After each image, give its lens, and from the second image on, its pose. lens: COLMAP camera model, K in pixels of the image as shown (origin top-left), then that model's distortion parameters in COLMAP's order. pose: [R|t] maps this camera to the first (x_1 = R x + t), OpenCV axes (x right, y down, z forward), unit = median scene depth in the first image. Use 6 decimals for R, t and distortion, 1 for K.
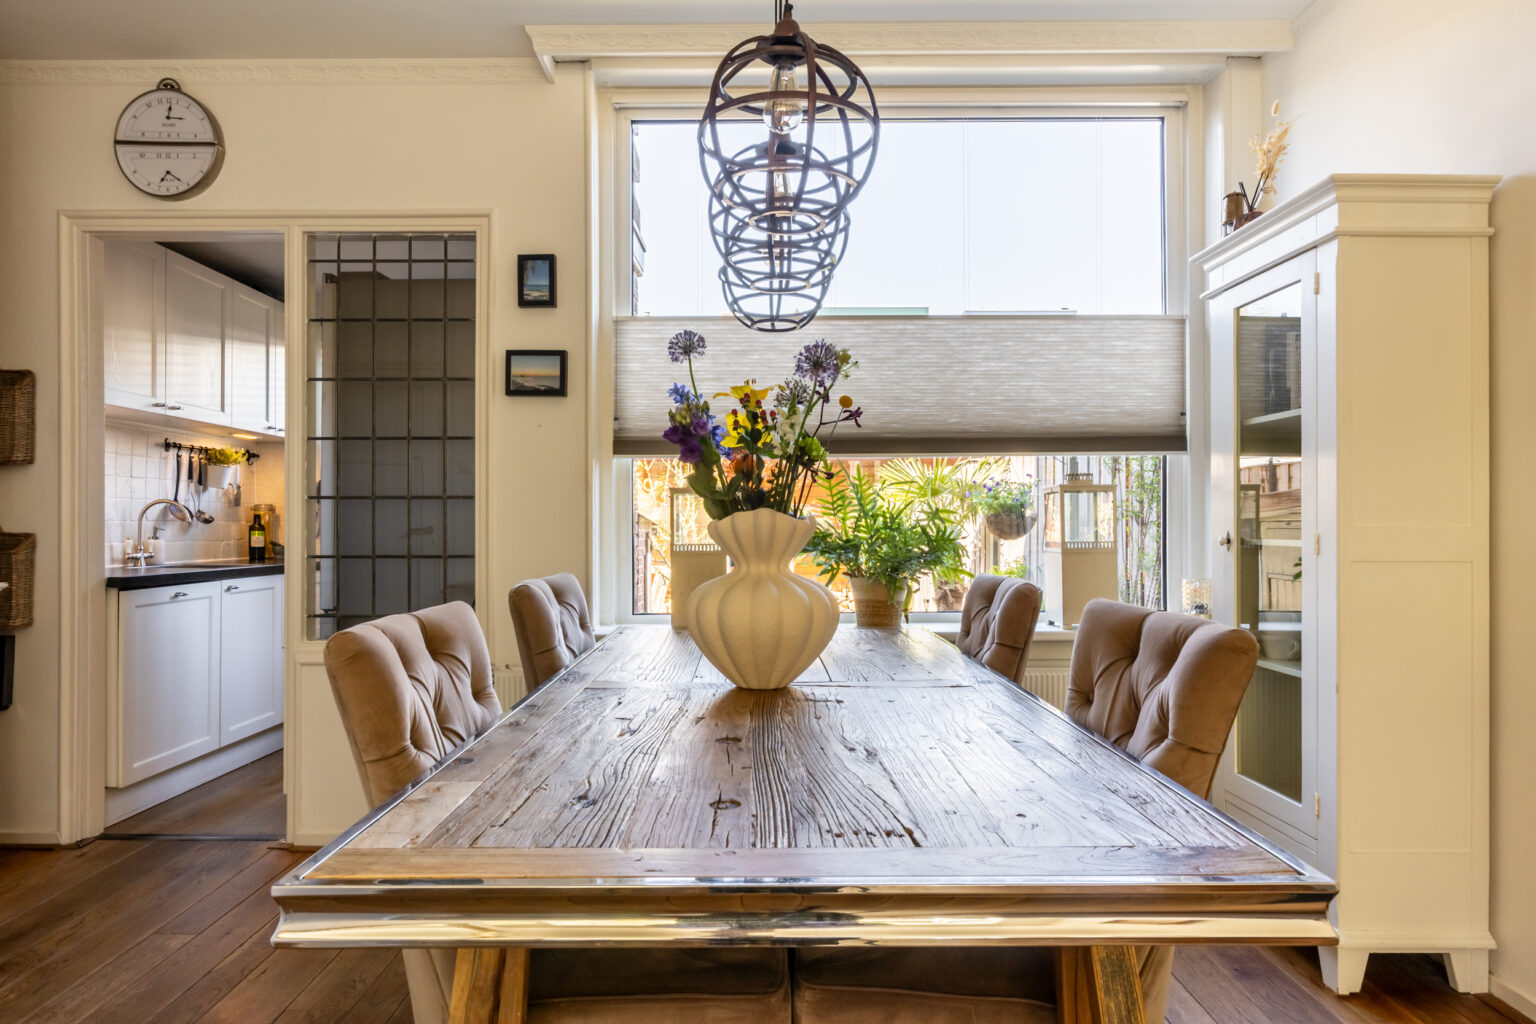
lens RADIAL K [[932.3, 0, 755.1], [0, 932.3, 525.0], [0, 0, 1]] dist [-0.007509, 0.000795]
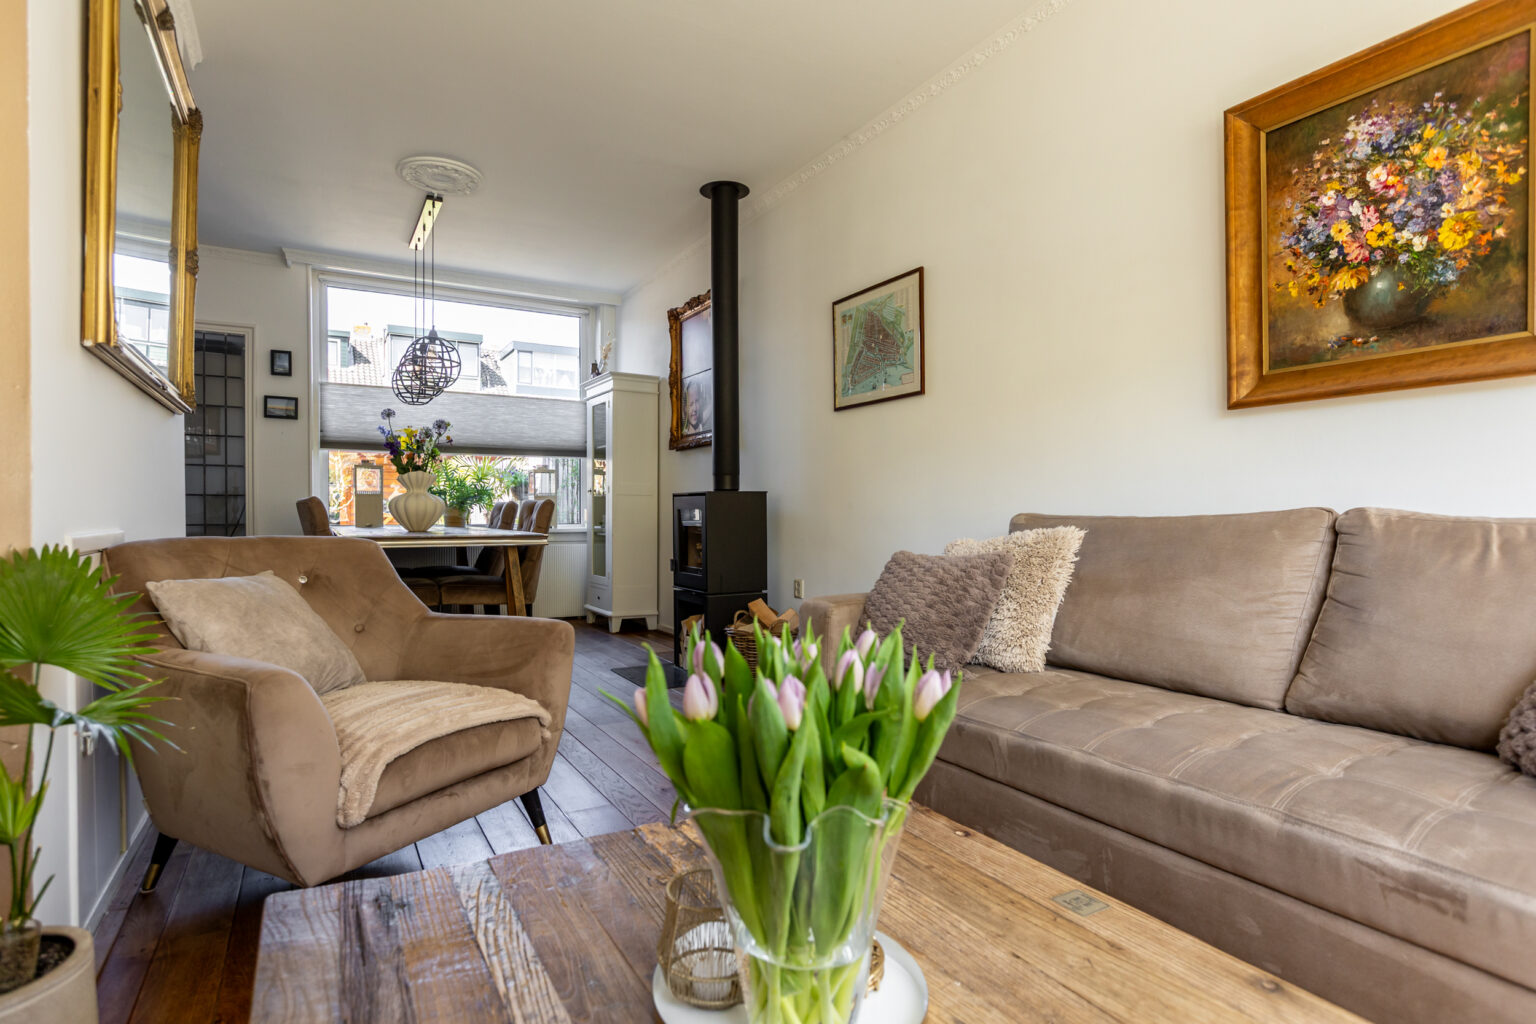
lens RADIAL K [[761.8, 0, 747.1], [0, 761.8, 521.6], [0, 0, 1]] dist [-0.006742, 0.000117]
pose [[0.868427, -0.001784, 0.495814, -0.164617], [-0.005172, 0.999907, 0.012657, 0.061941], [-0.495790, -0.013556, 0.868337, -0.946504]]
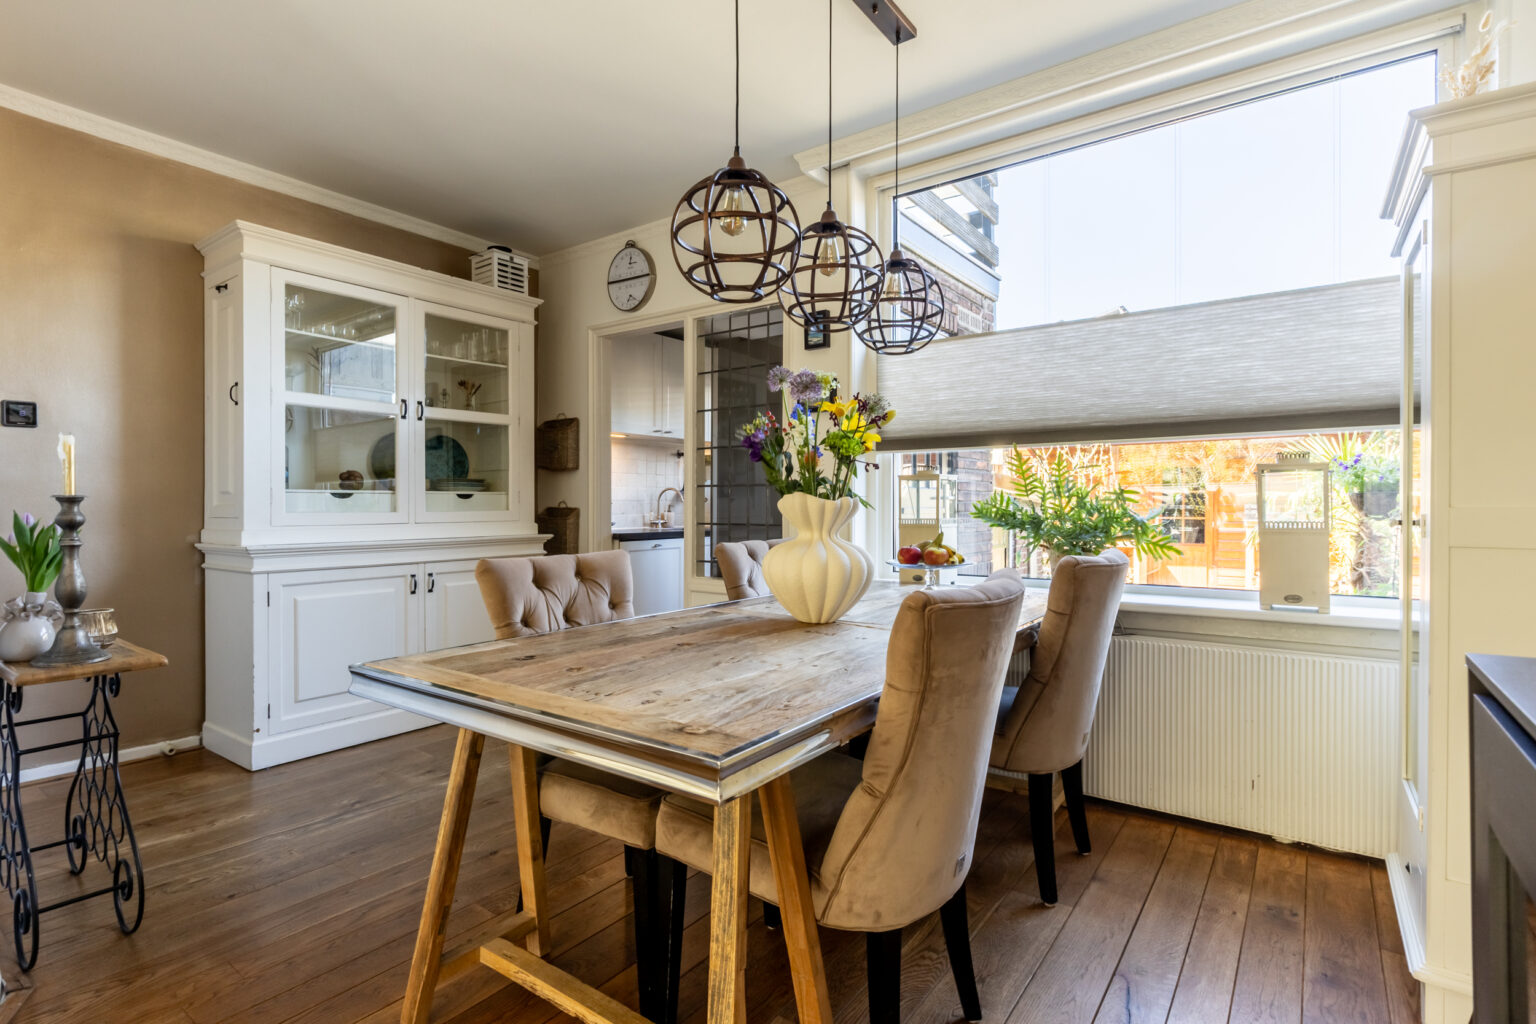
lens RADIAL K [[746.2, 0, 756.7], [0, 746.2, 505.7], [0, 0, 1]] dist [-0.001936, 0.000536]
pose [[0.806629, 0.002959, -0.591050, 0.343769], [-0.001157, 0.999993, 0.003428, -0.000658], [0.591057, -0.002081, 0.806627, 0.033088]]
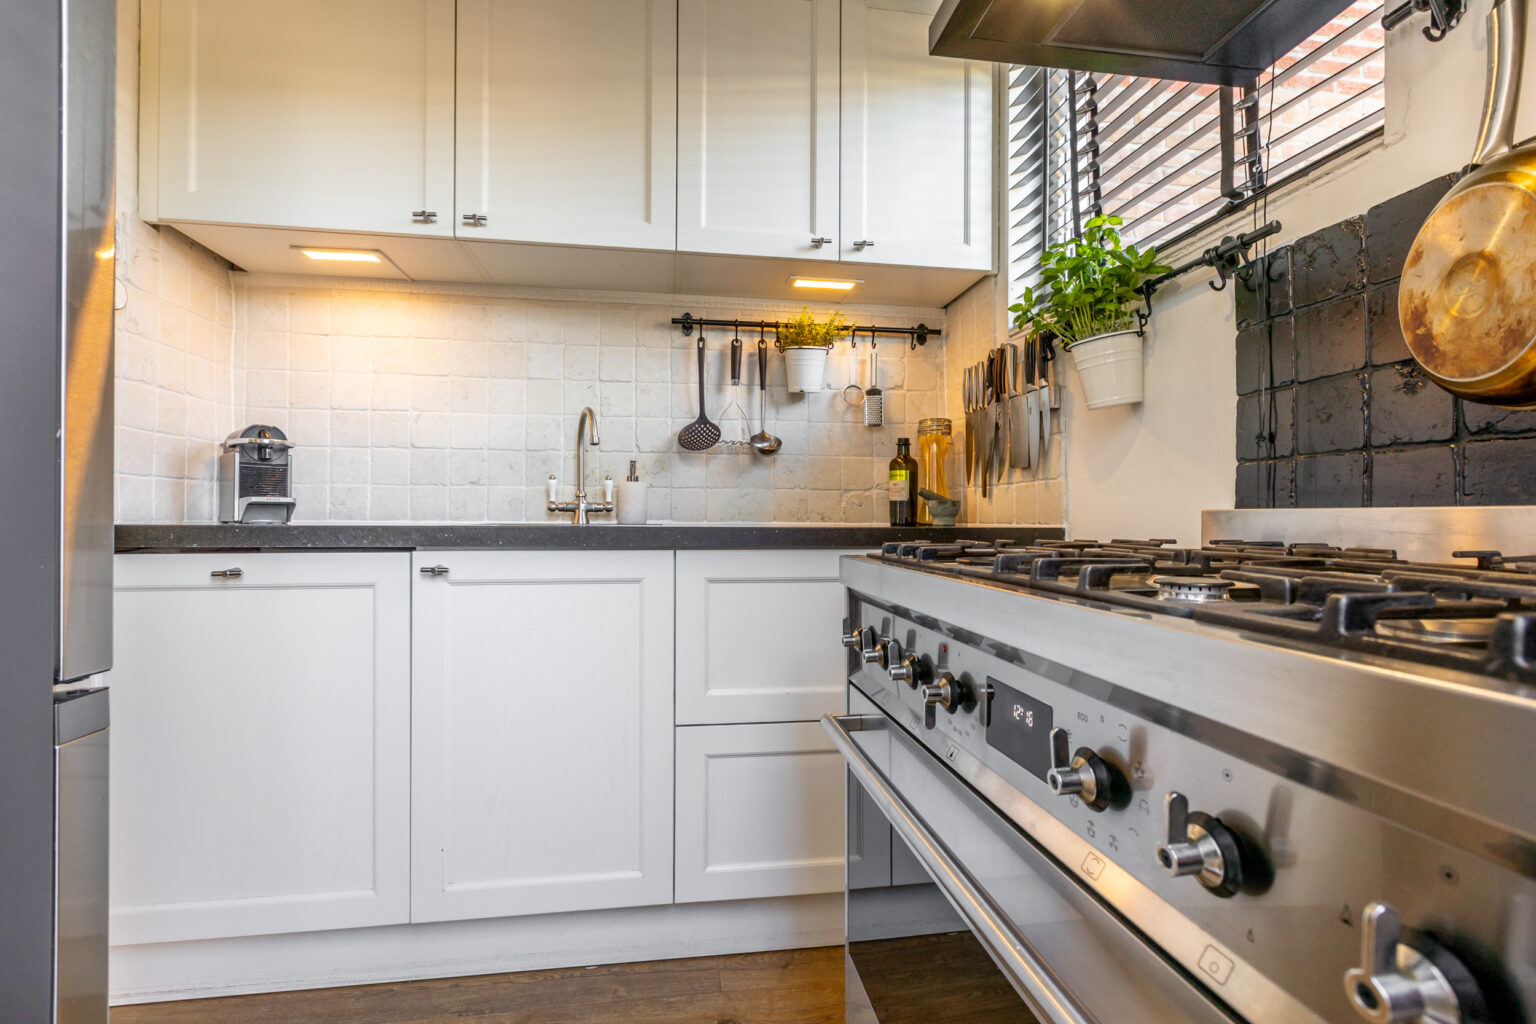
lens RADIAL K [[691.9, 0, 771.6], [0, 691.9, 517.4], [0, 0, 1]] dist [0.007849, -0.000215]
pose [[0.145635, -0.002903, -0.989334, -0.257323], [-0.002825, 0.999990, -0.003350, 0.052084], [0.989334, 0.003282, 0.145625, 1.346834]]
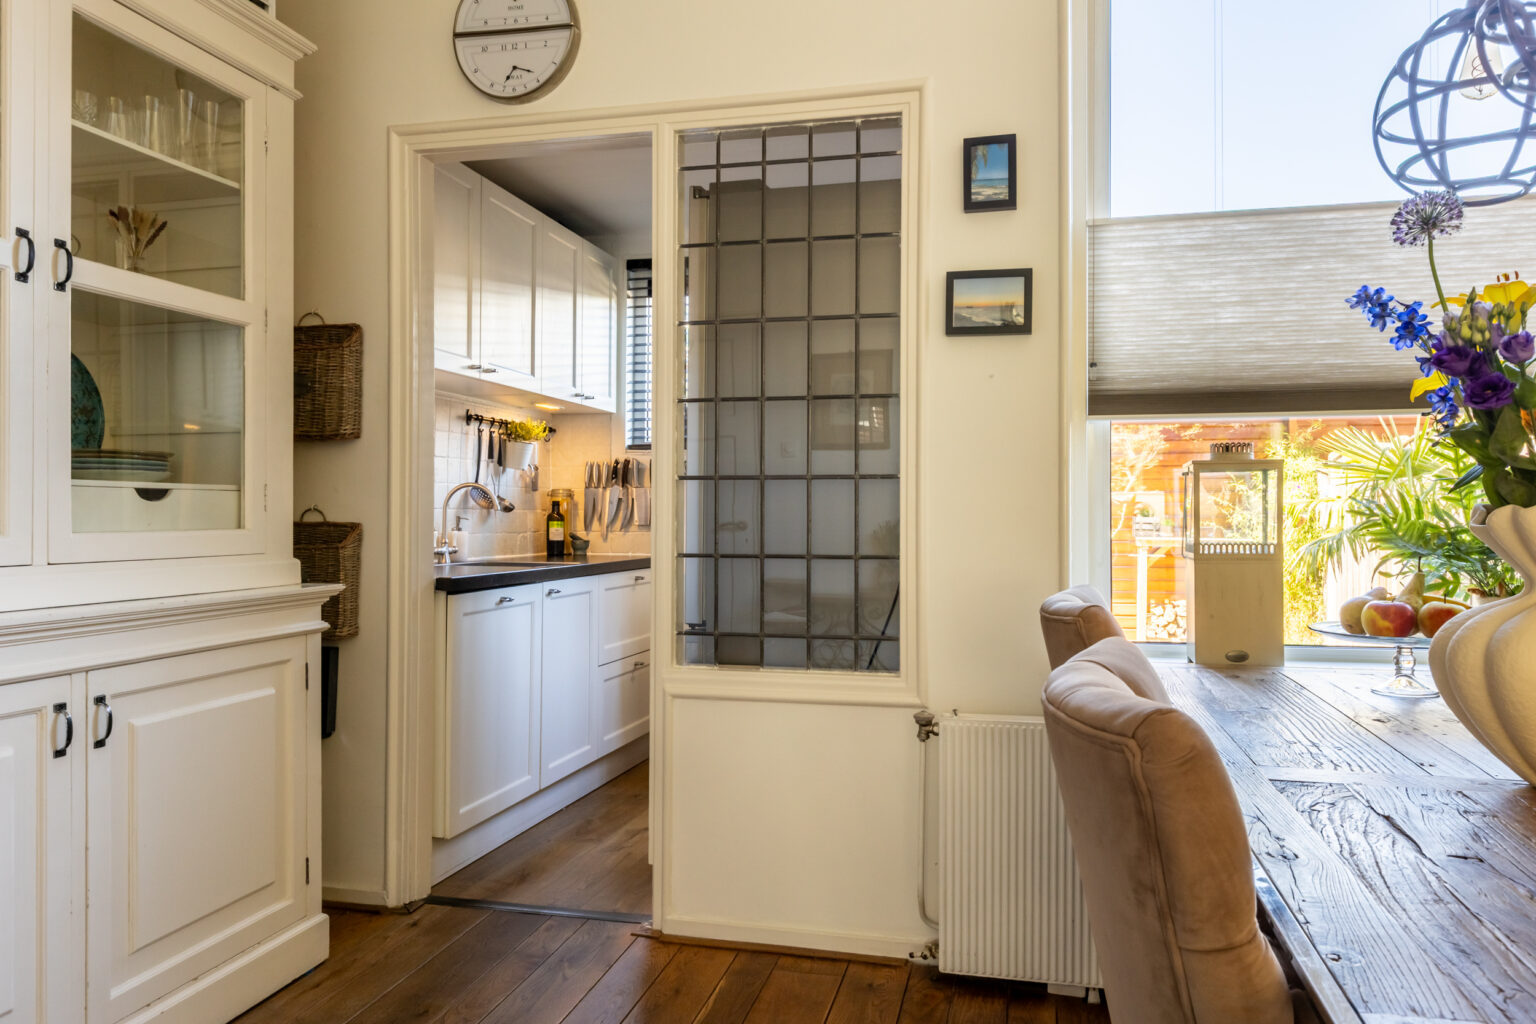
lens RADIAL K [[1126.6, 0, 760.4], [0, 1126.6, 509.5], [0, 0, 1]] dist [0.005032, 0.001110]
pose [[0.971689, 0.001981, -0.236255, -0.190670], [-0.003440, 0.999977, -0.005761, 0.001600], [0.236238, 0.006411, 0.971674, 0.112016]]
